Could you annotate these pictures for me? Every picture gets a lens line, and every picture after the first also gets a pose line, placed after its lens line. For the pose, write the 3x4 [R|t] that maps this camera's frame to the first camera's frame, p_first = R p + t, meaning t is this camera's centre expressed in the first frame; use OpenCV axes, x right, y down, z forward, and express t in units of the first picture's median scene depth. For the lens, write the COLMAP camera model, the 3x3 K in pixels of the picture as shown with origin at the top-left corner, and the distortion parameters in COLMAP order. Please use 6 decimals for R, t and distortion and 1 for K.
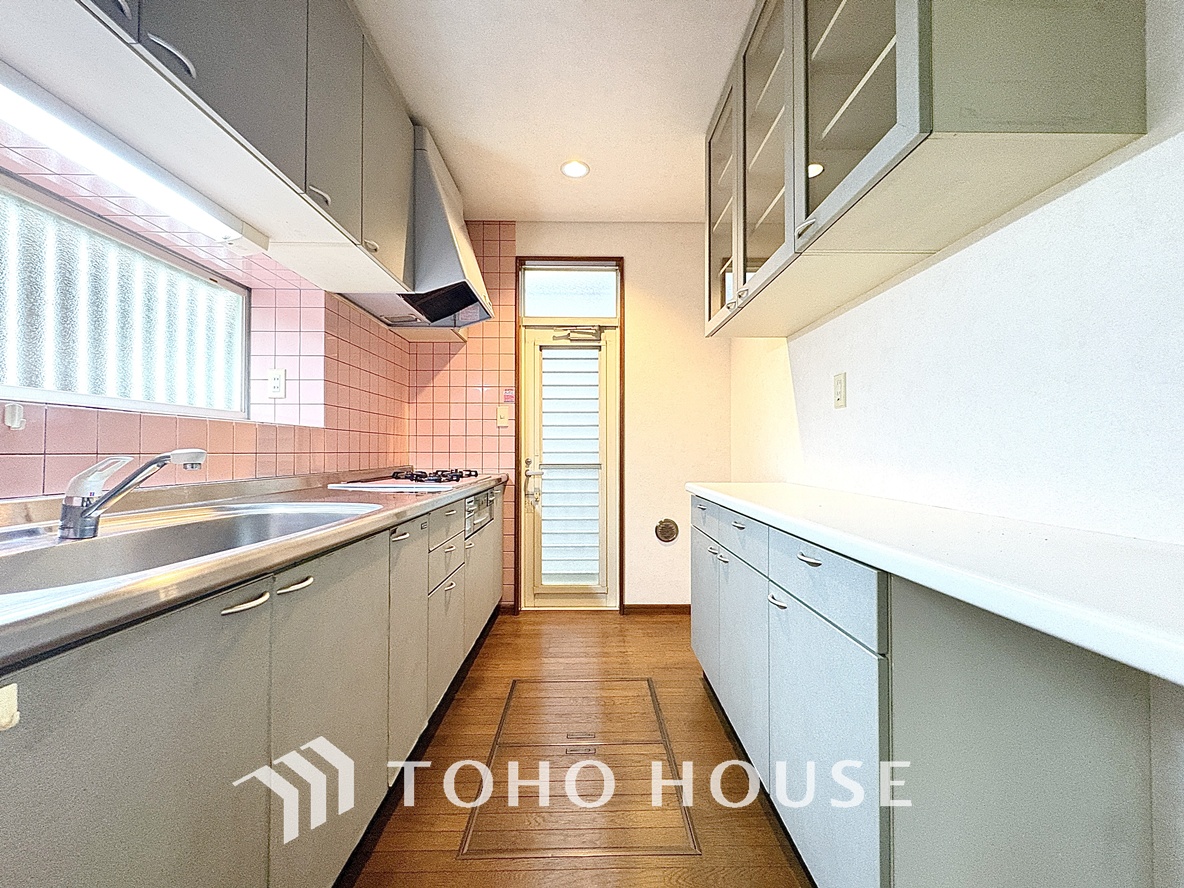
lens RADIAL K [[472.9, 0, 594.5], [0, 472.9, 446.1], [0, 0, 1]] dist [0.003145, 0.000965]
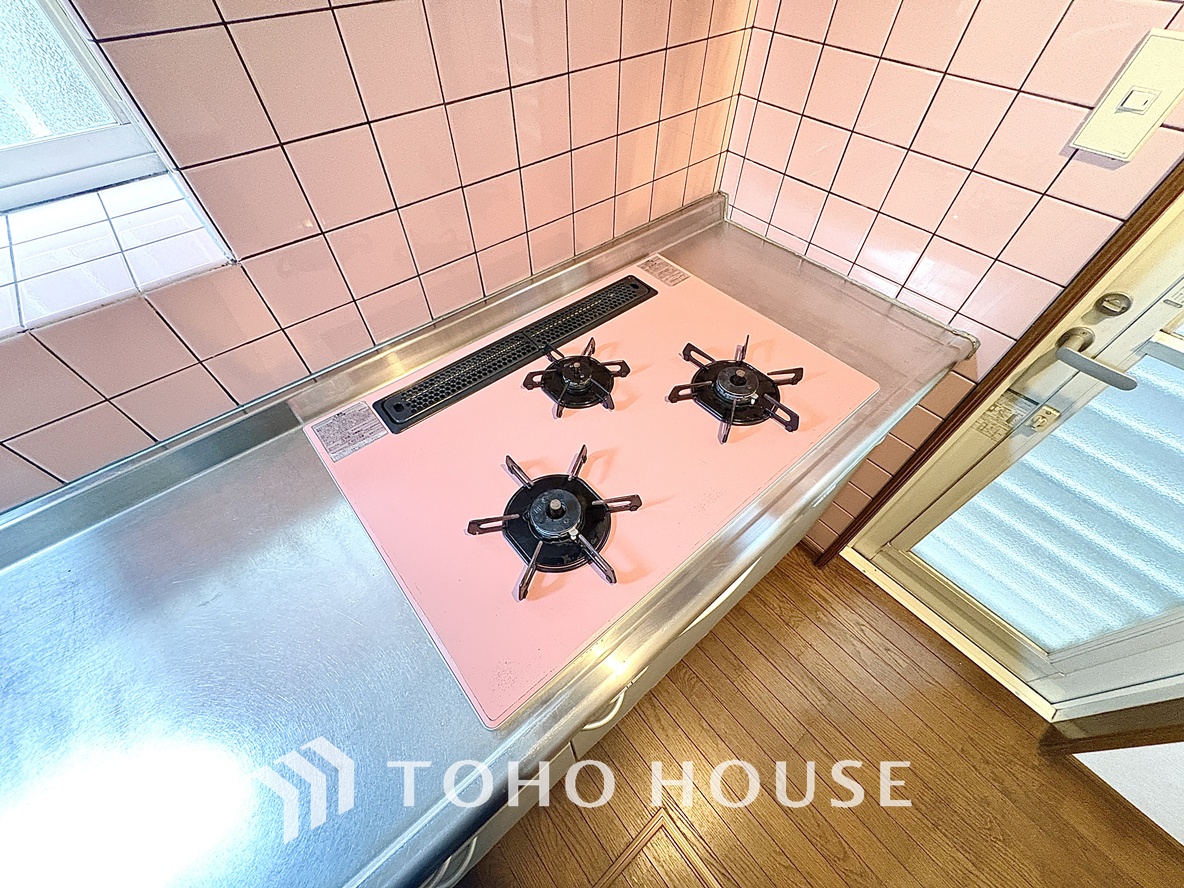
lens RADIAL K [[472.9, 0, 591.9], [0, 472.9, 447.7], [0, 0, 1]] dist [0.003145, 0.000965]
pose [[0.629850, 0.615218, -0.474127, -0.153231], [0.016340, 0.599794, 0.799987, -0.134656], [0.776545, -0.511619, 0.367728, 0.670748]]
